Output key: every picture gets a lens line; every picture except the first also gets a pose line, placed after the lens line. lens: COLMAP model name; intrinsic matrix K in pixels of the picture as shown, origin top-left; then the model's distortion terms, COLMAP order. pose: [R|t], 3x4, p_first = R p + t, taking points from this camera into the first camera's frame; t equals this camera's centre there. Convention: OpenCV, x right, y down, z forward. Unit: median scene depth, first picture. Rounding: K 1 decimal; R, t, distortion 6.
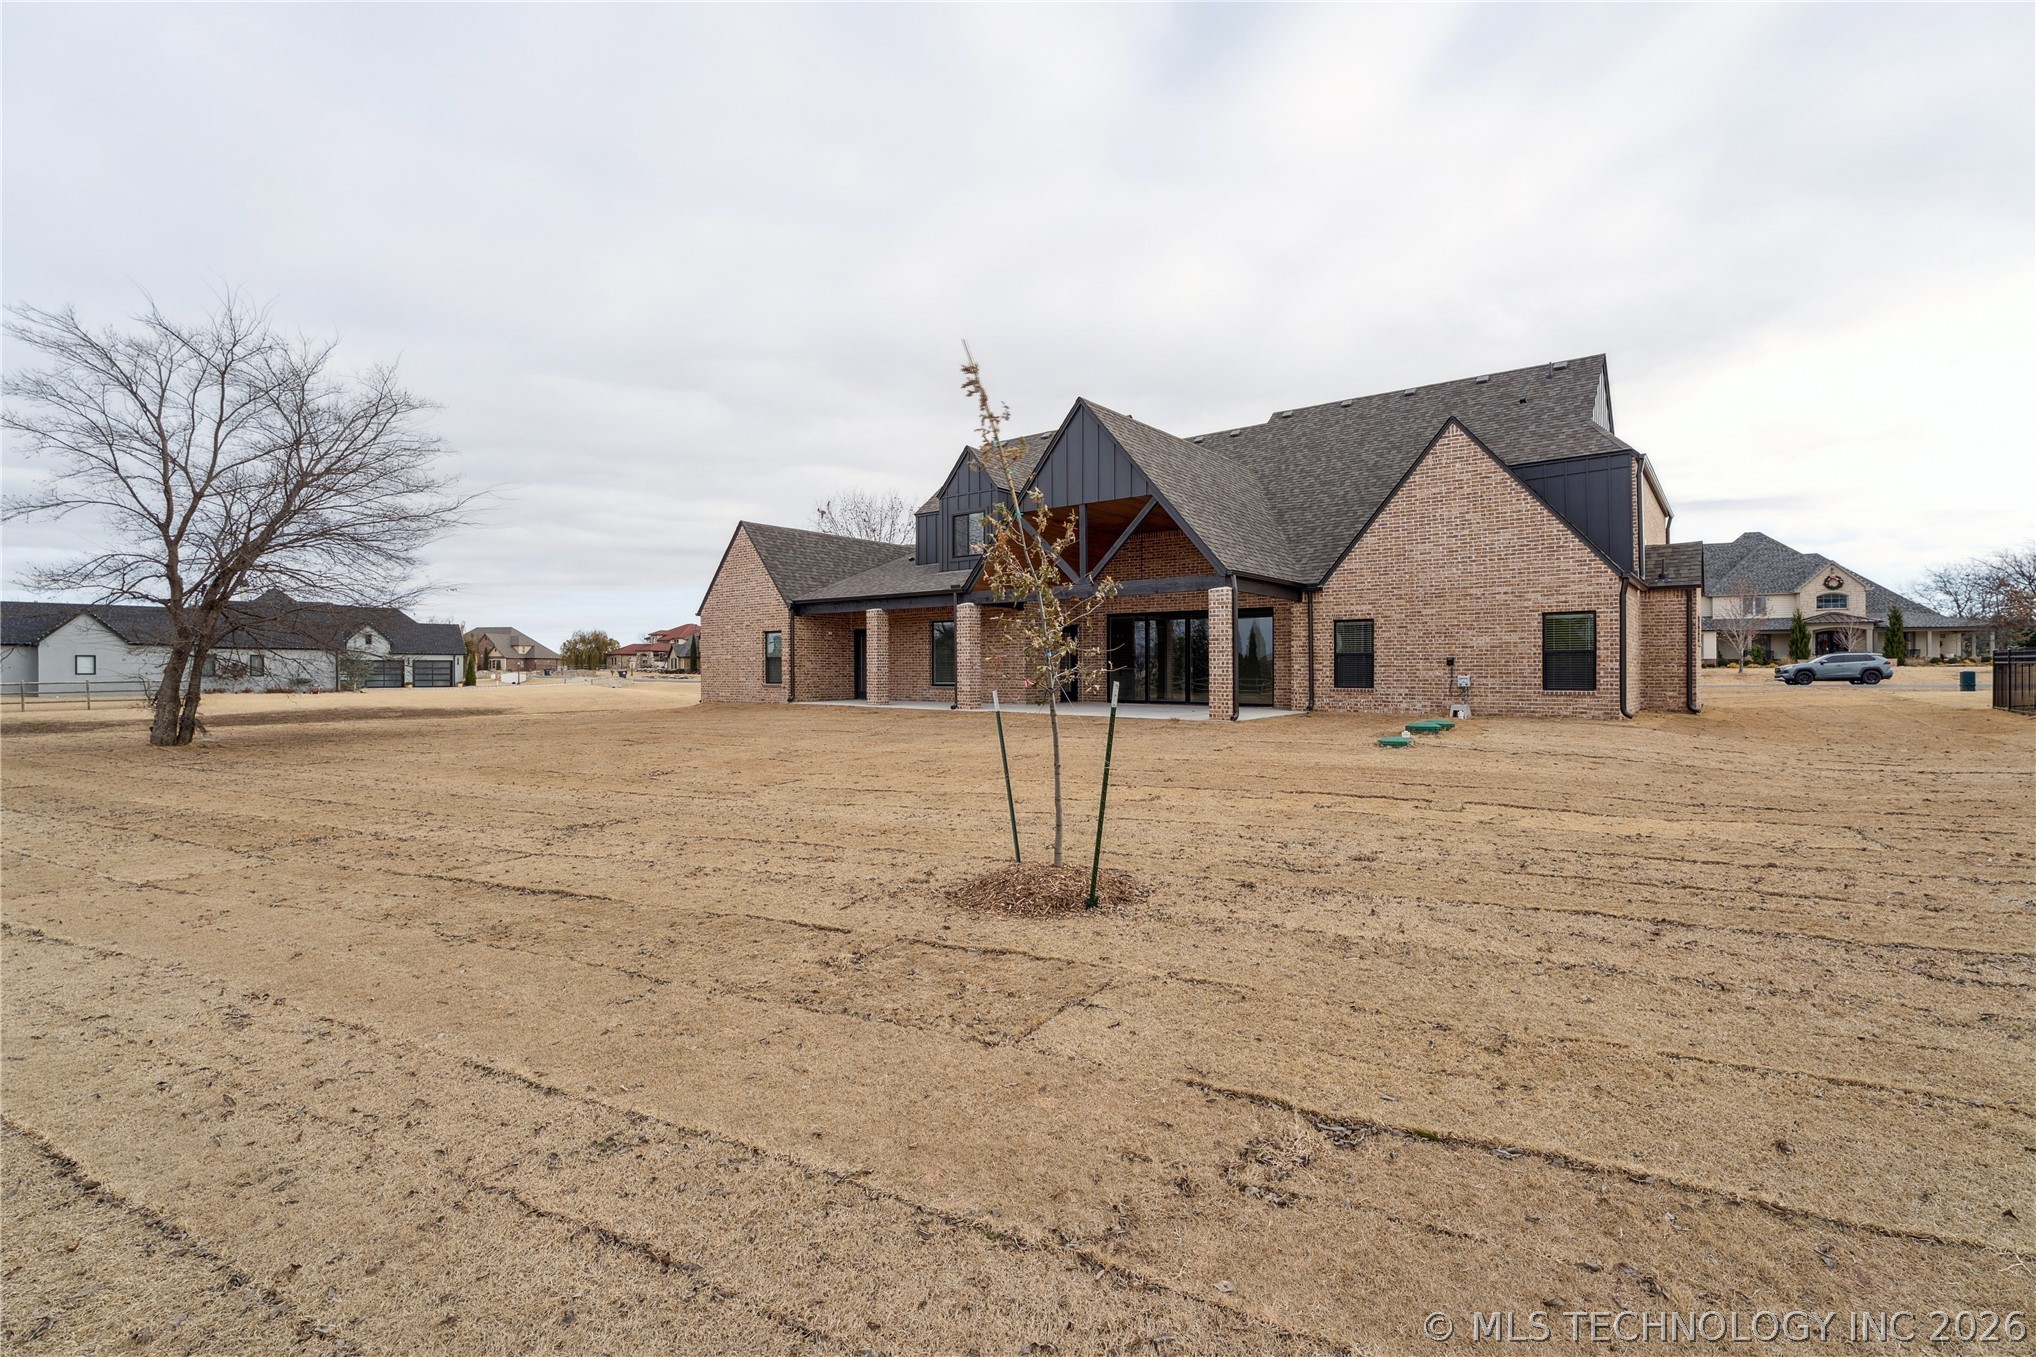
lens RADIAL K [[910.1, 0, 1020.6], [0, 910.1, 686.1], [0, 0, 1]] dist [0.000972, -0.000943]
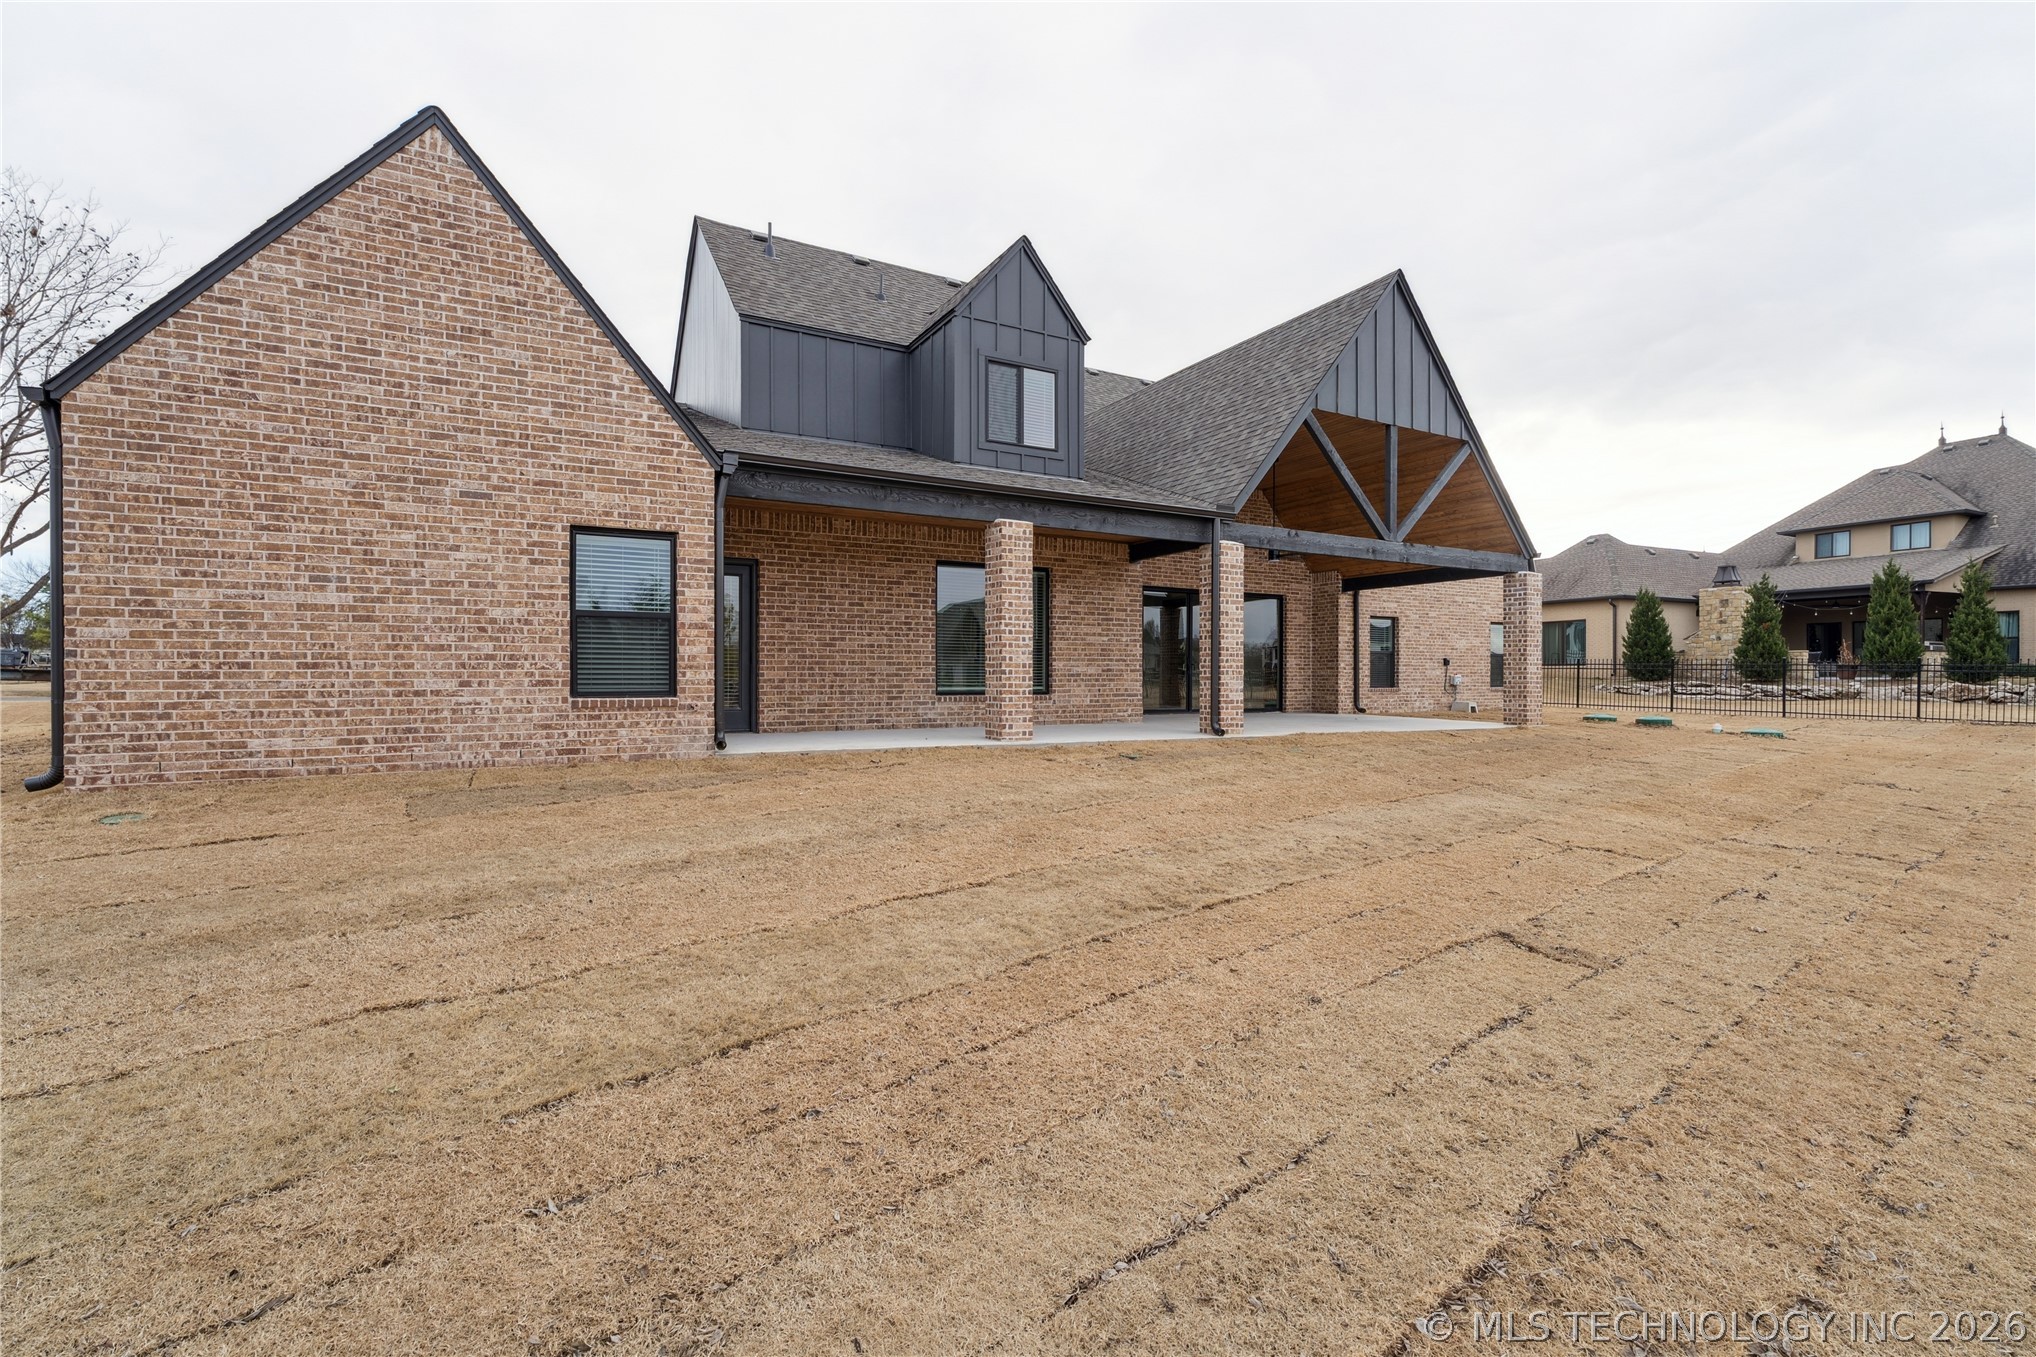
lens RADIAL K [[910.1, 0, 1020.6], [0, 910.1, 686.1], [0, 0, 1]] dist [0.000972, -0.000943]
pose [[0.381197, -0.008318, 0.924457, -0.572808], [0.011608, 0.999924, 0.004211, -0.006990], [-0.924421, 0.009126, 0.381264, 0.843103]]
